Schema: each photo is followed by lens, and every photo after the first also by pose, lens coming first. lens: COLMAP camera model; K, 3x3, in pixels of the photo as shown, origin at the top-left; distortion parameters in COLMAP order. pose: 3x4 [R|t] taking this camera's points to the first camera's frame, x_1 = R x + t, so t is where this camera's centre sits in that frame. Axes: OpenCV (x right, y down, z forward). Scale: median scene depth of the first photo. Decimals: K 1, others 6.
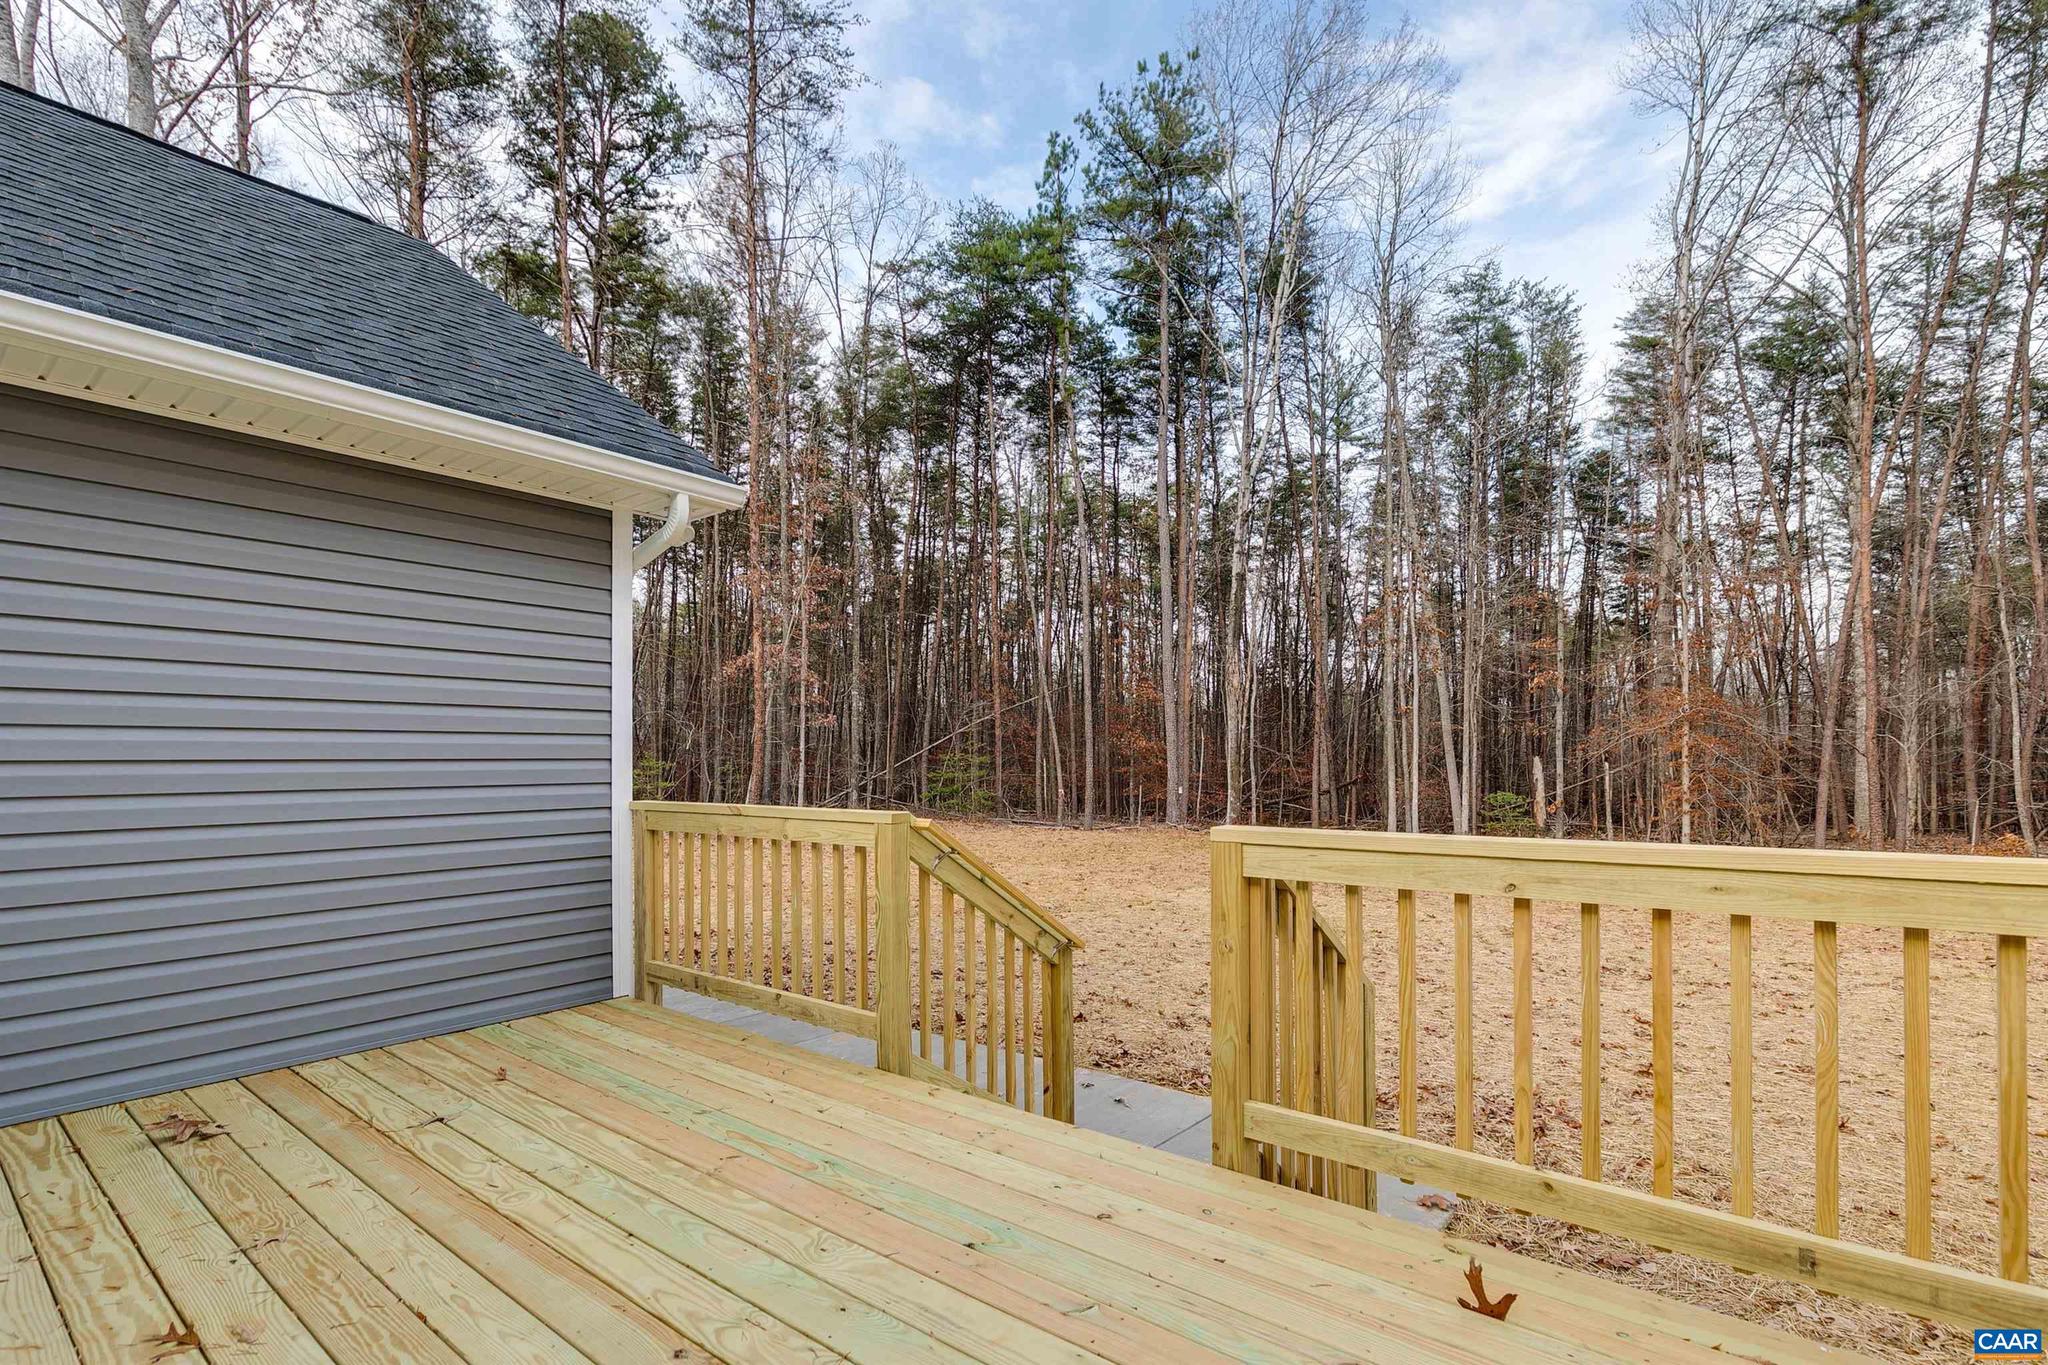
lens RADIAL K [[933.3, 0, 1032.0], [0, 933.3, 735.5], [0, 0, 1]] dist [-0.021815, -0.000221]
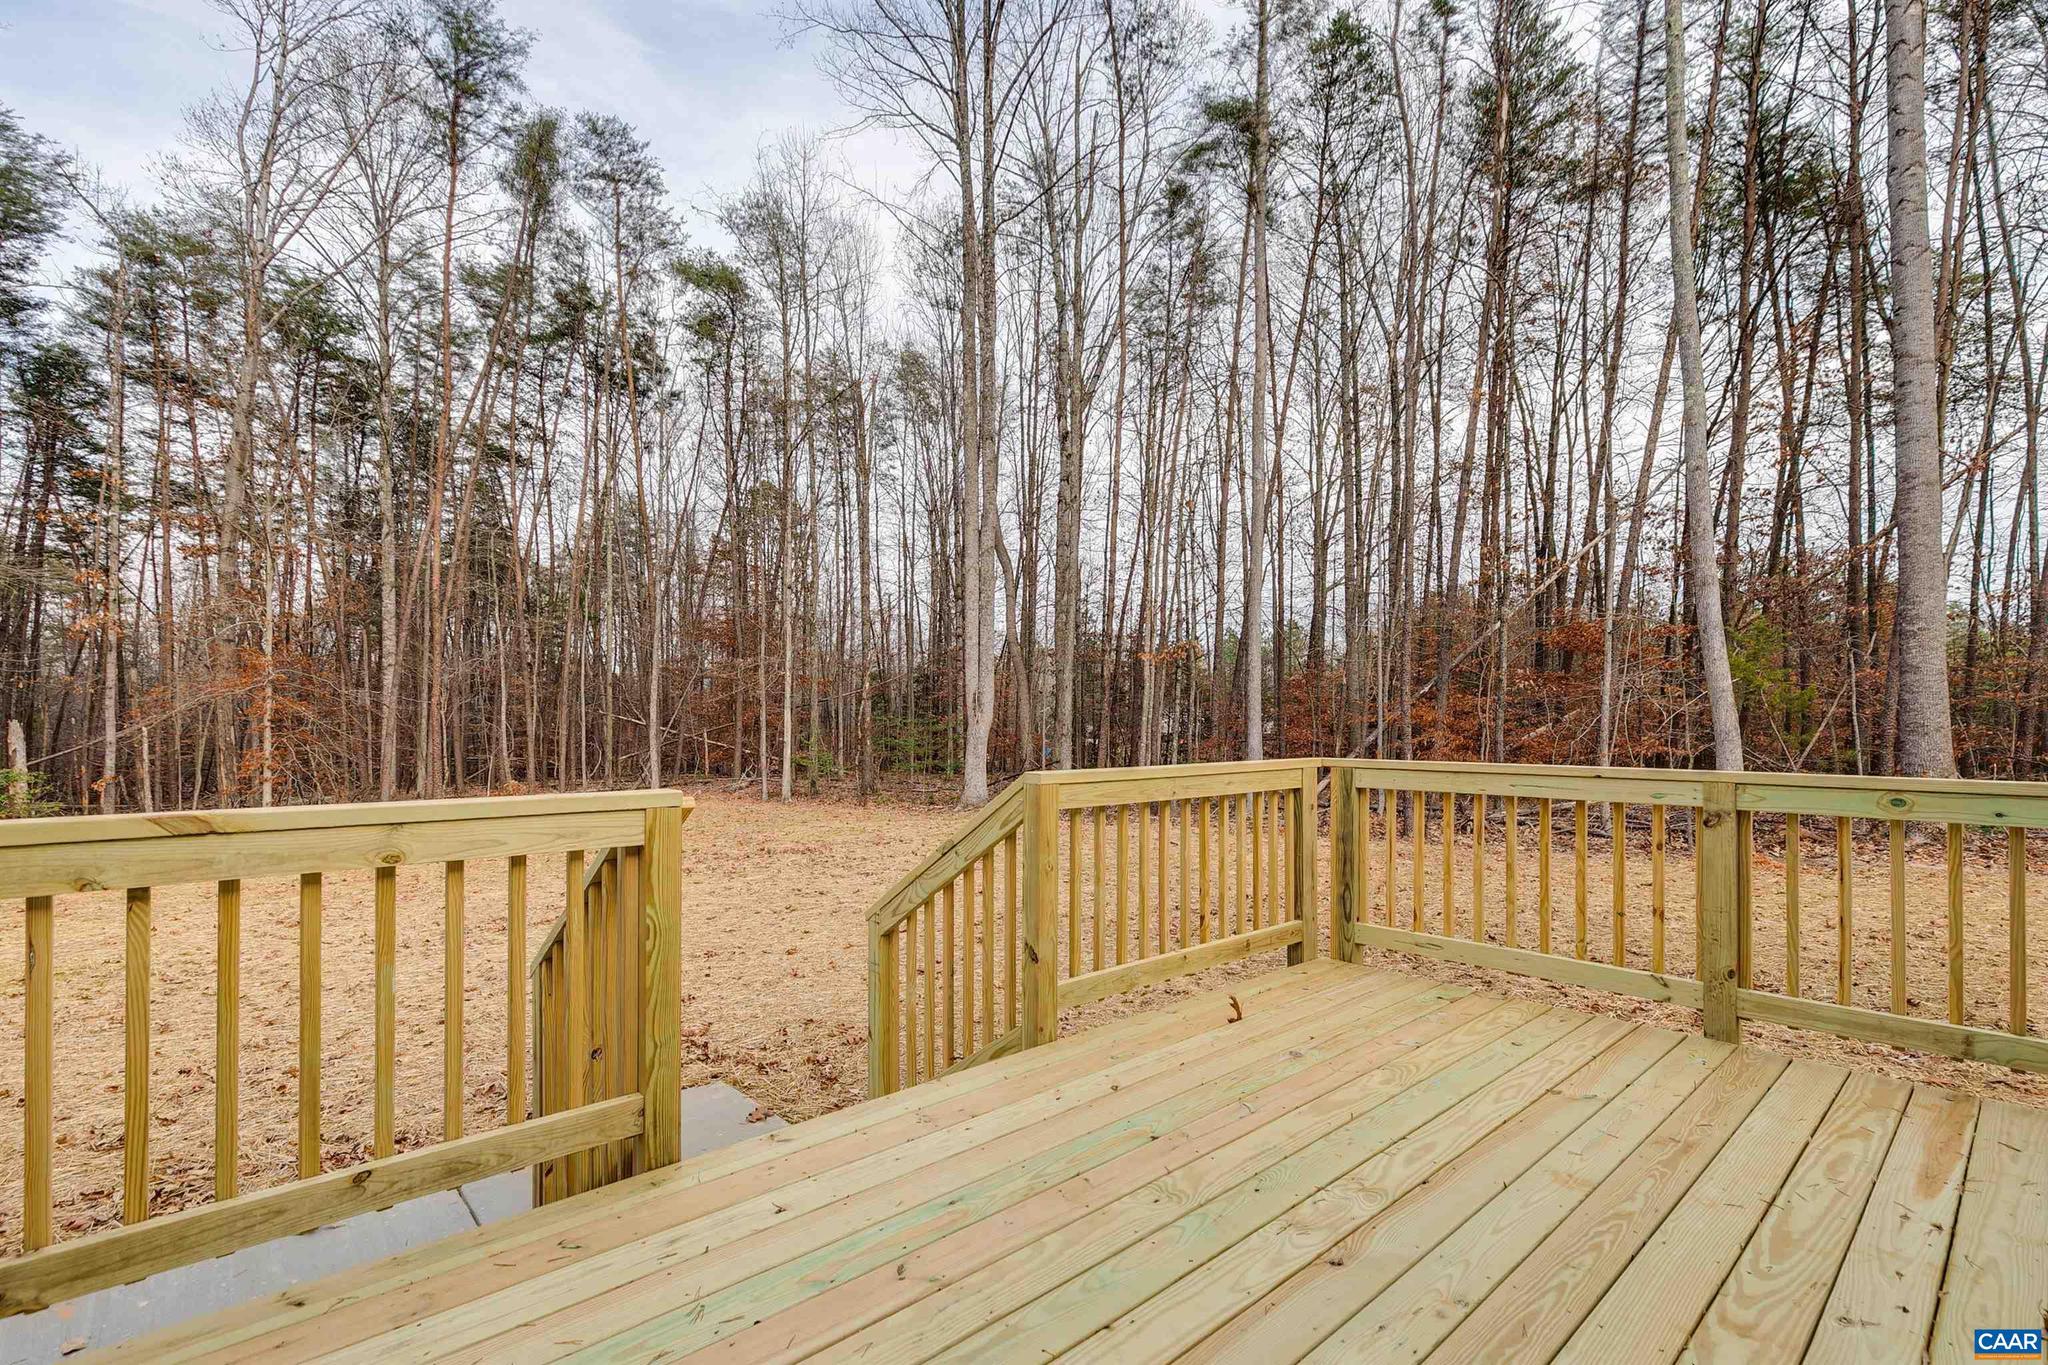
lens RADIAL K [[941.1, 0, 989.6], [0, 941.1, 715.2], [0, 0, 1]] dist [0.000347, -0.000150]
pose [[0.191431, 0.009853, 0.981457, -0.843932], [-0.026761, 0.999630, -0.004816, 0.014175], [-0.981141, -0.025343, 0.191624, 0.645516]]
